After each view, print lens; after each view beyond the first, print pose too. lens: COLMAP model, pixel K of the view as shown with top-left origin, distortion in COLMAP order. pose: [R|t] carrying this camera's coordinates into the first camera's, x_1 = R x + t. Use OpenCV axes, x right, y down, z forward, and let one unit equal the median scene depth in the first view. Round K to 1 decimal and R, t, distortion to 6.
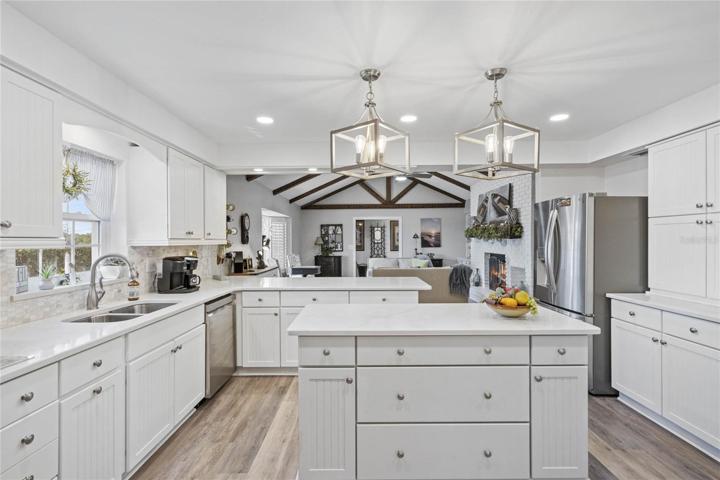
lens RADIAL K [[346.3, 0, 358.1], [0, 346.3, 242.2], [0, 0, 1]] dist [-0.000203, 0.000338]
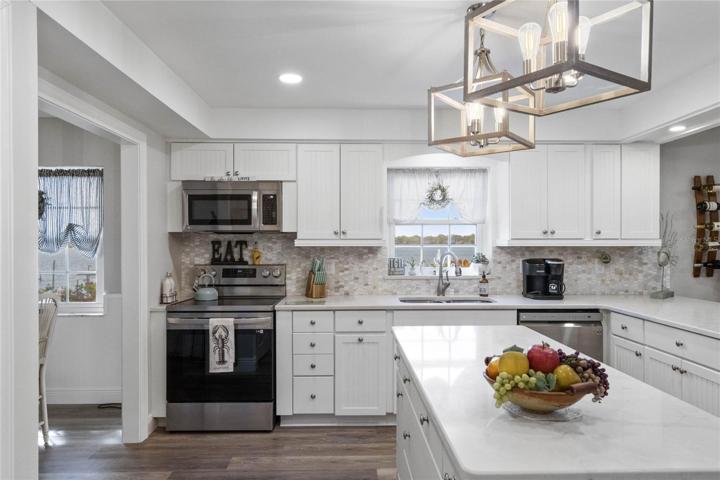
lens RADIAL K [[475.1, 0, 359.1], [0, 475.1, 239.7], [0, 0, 1]] dist [-0.008339, -0.000962]
pose [[0.029666, 0.001664, -0.999558, 0.884523], [-0.003948, 0.999991, 0.001548, -0.010147], [0.999552, 0.003901, 0.029672, 0.613841]]
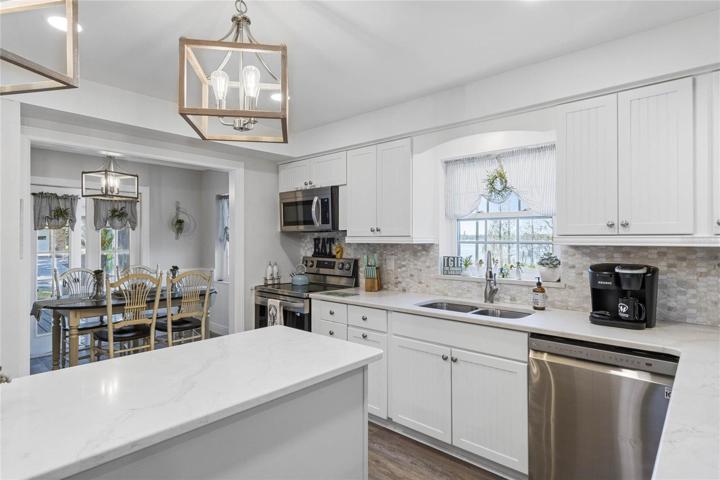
lens RADIAL K [[384.1, 0, 358.5], [0, 384.1, 236.6], [0, 0, 1]] dist [-0.001847, 0.000554]
pose [[-0.670061, 0.002756, -0.742301, 0.351706], [0.001423, 0.999996, 0.002428, -0.011748], [0.742304, 0.000570, -0.670063, 1.402395]]
